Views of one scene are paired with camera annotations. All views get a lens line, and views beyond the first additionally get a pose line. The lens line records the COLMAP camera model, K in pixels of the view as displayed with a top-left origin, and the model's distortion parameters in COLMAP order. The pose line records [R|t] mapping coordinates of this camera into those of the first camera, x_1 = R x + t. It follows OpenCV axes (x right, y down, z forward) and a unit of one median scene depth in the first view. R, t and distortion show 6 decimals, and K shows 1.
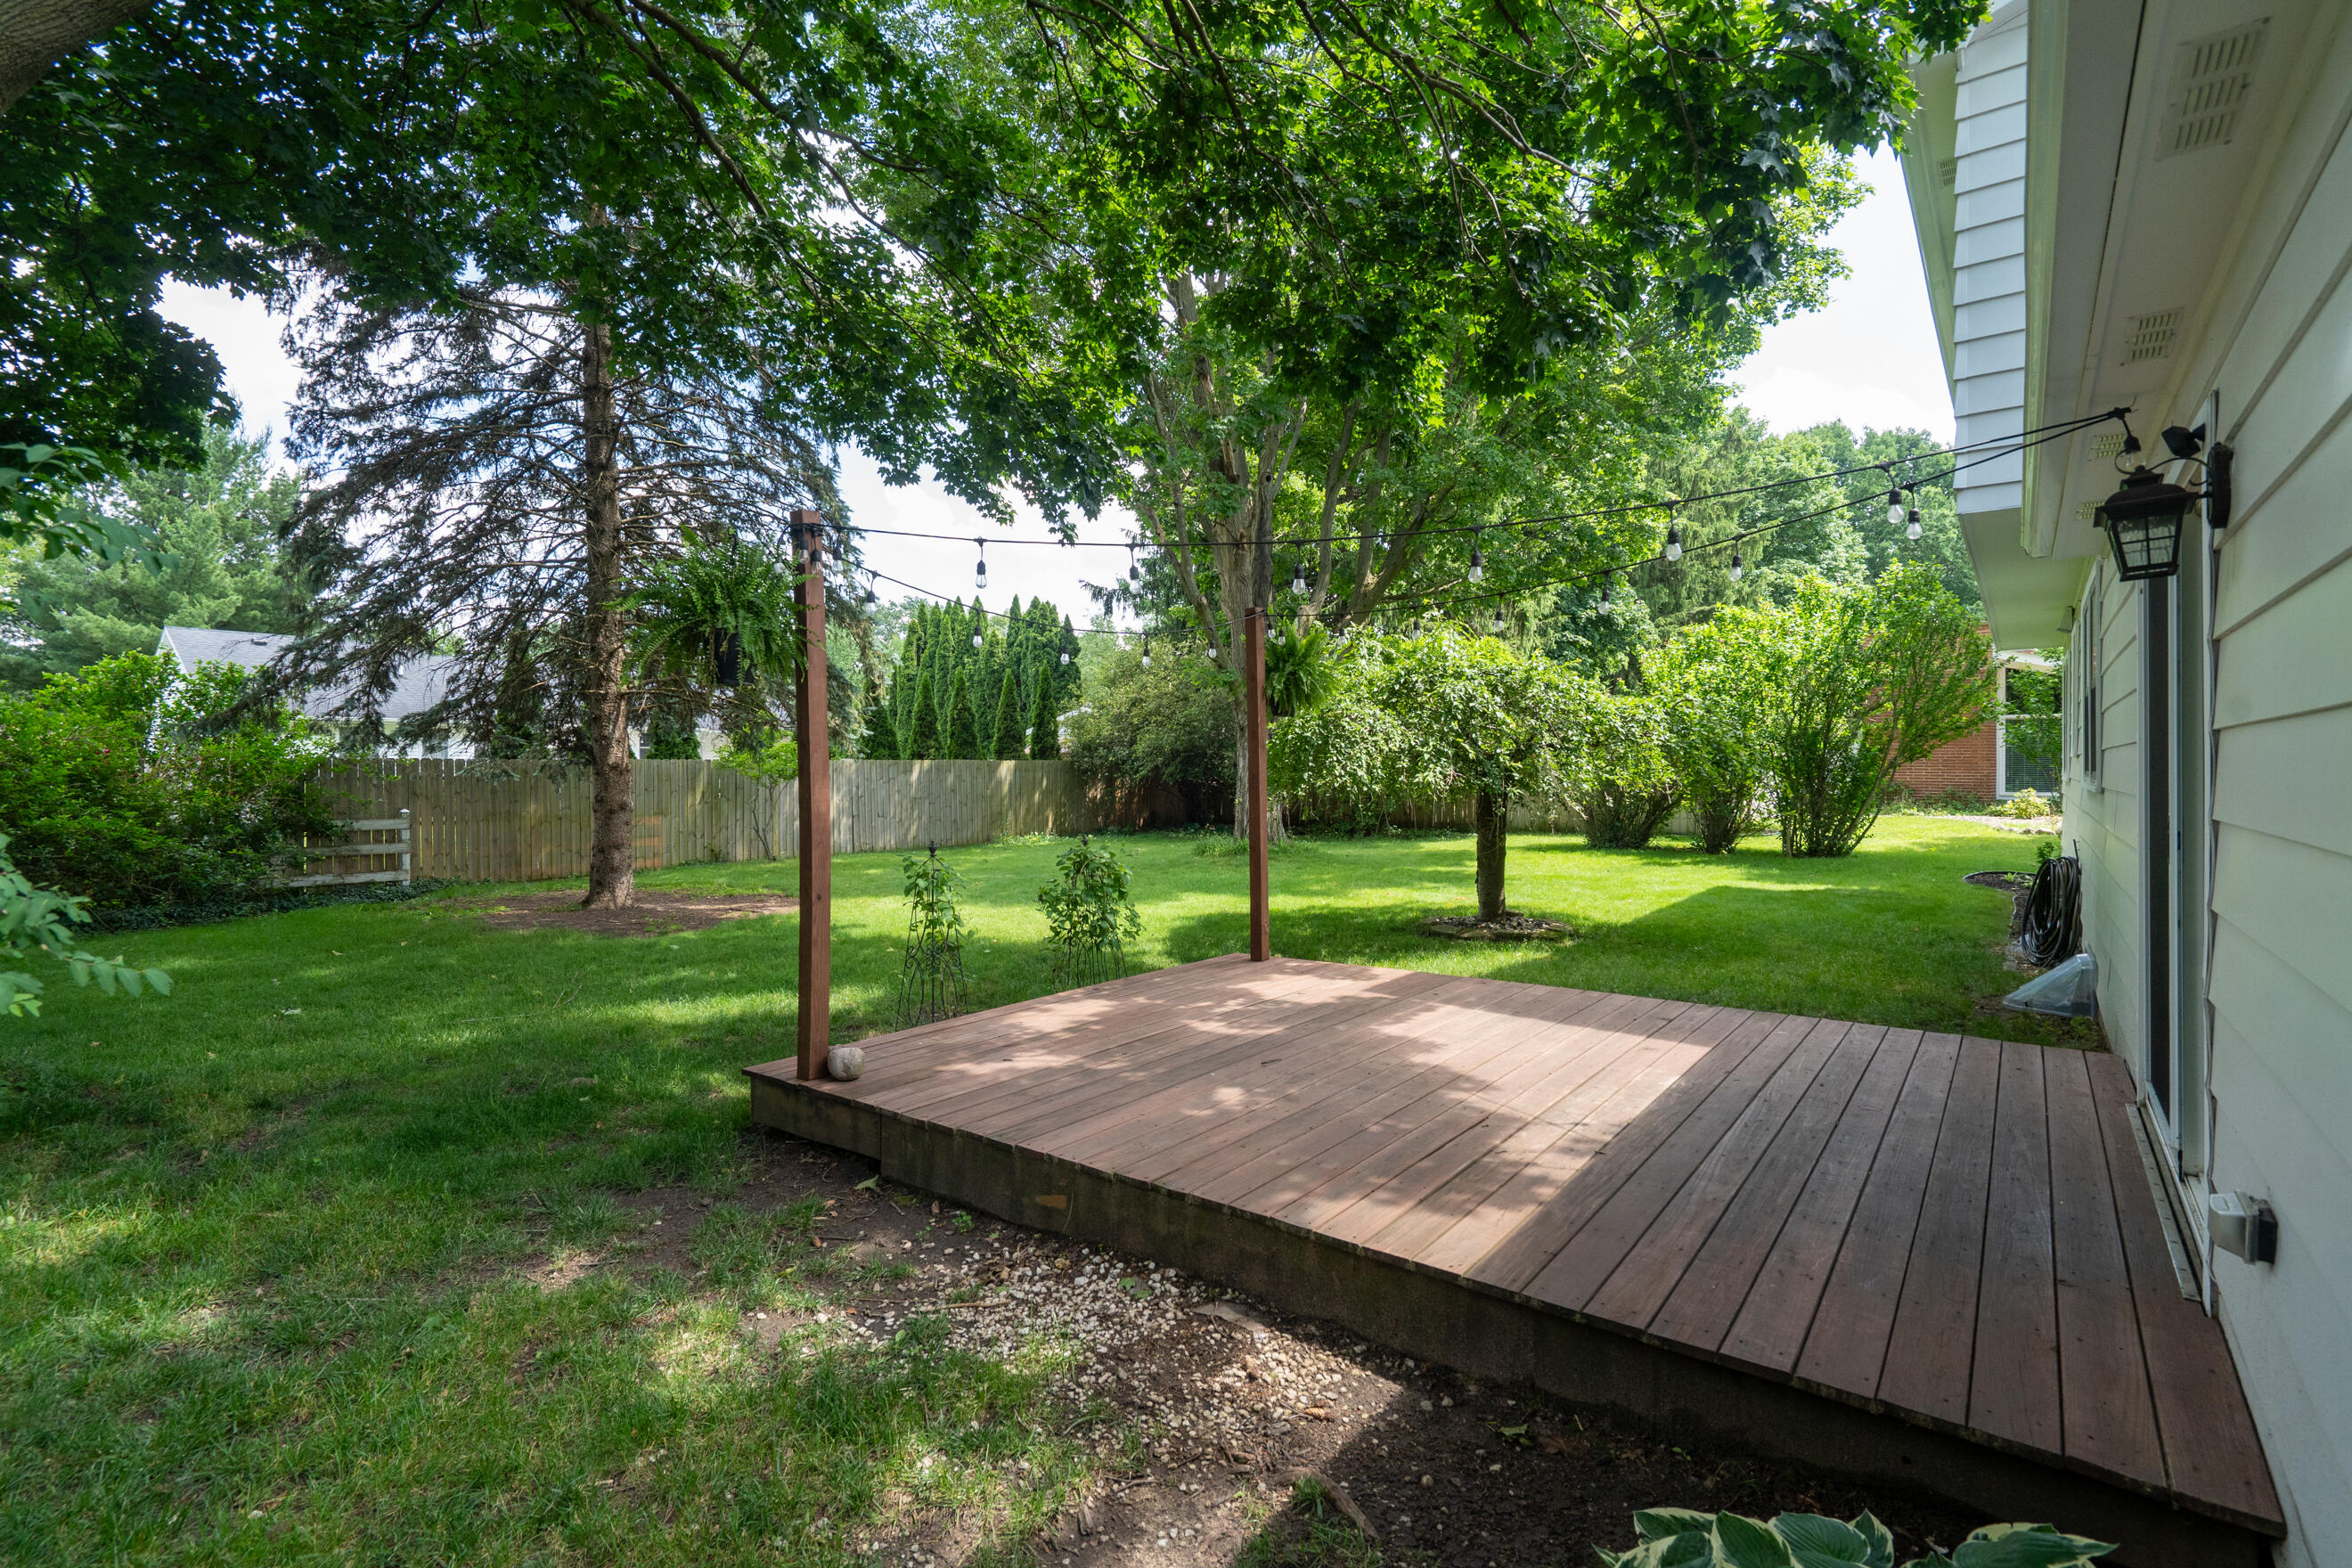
lens RADIAL K [[1053.0, 0, 1176.0], [0, 1053.0, 784.0], [0, 0, 1]] dist [-0.010607, 0.000004]
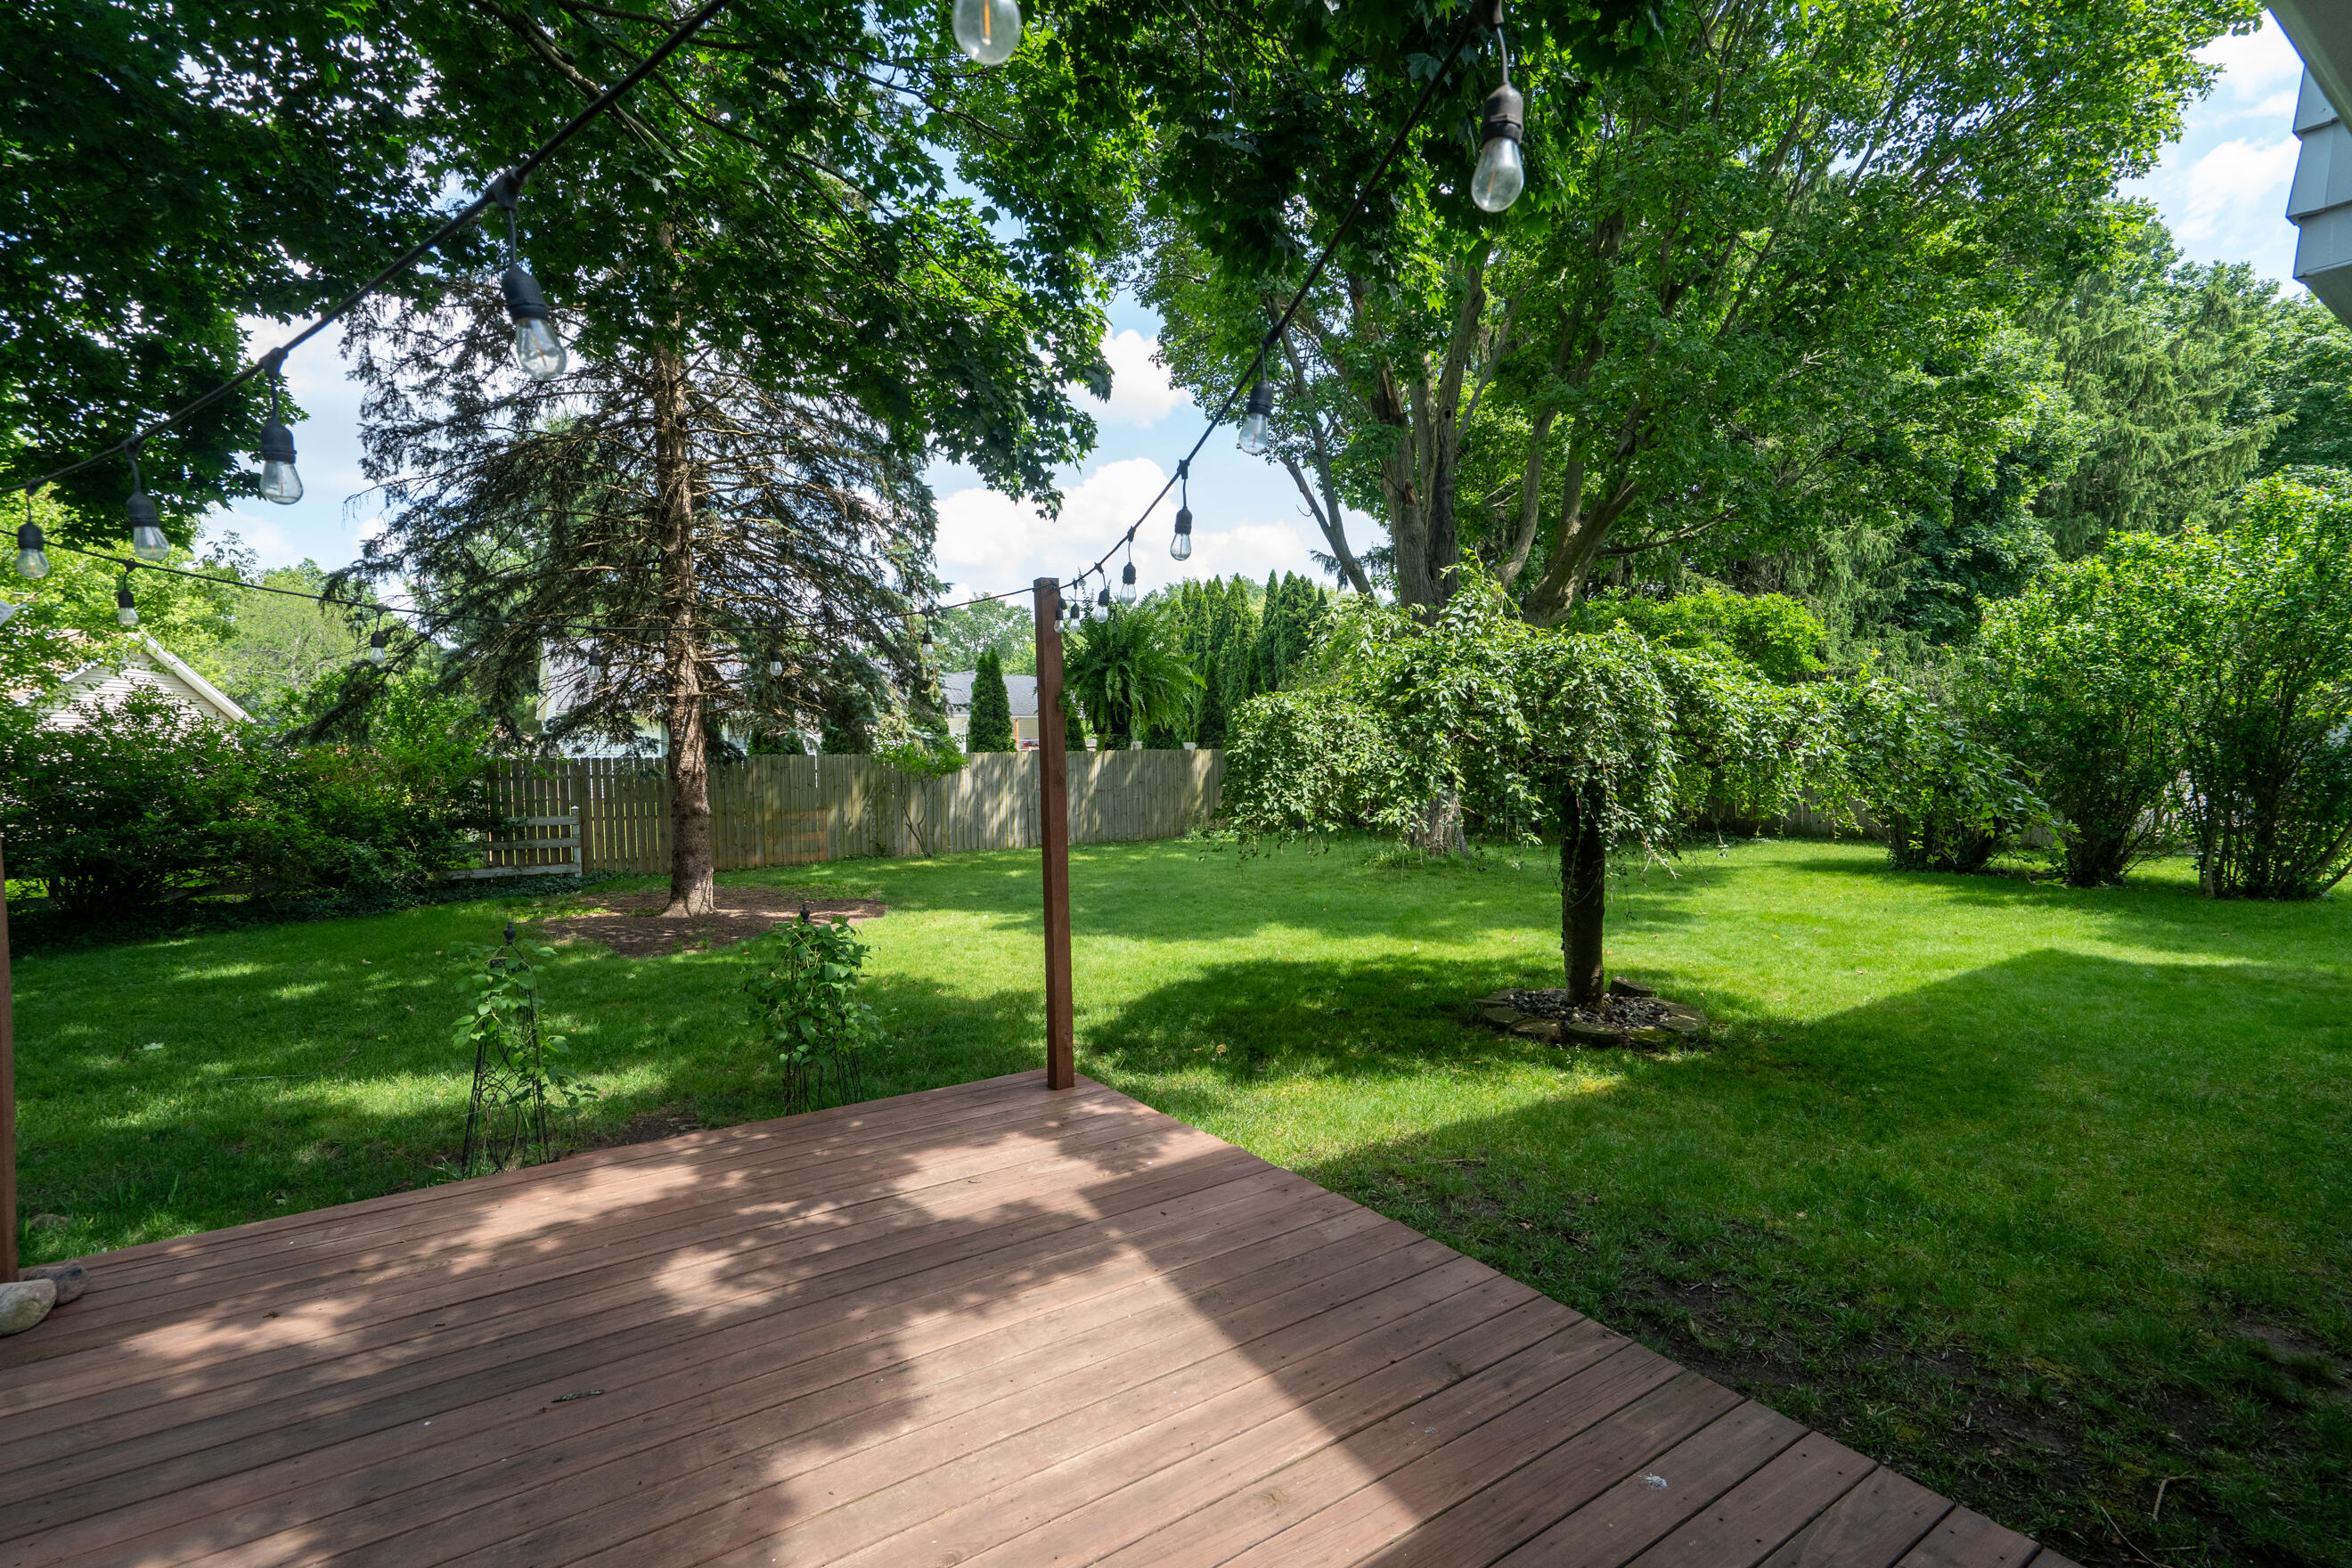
lens RADIAL K [[1047.4, 0, 1180.4], [0, 1047.4, 800.5], [0, 0, 1]] dist [-0.002764, -0.001167]
pose [[0.954055, 0.011732, -0.299401, 0.171241], [-0.000002, 0.999233, 0.039148, -0.023717], [0.299631, -0.037349, 0.953324, 0.174810]]
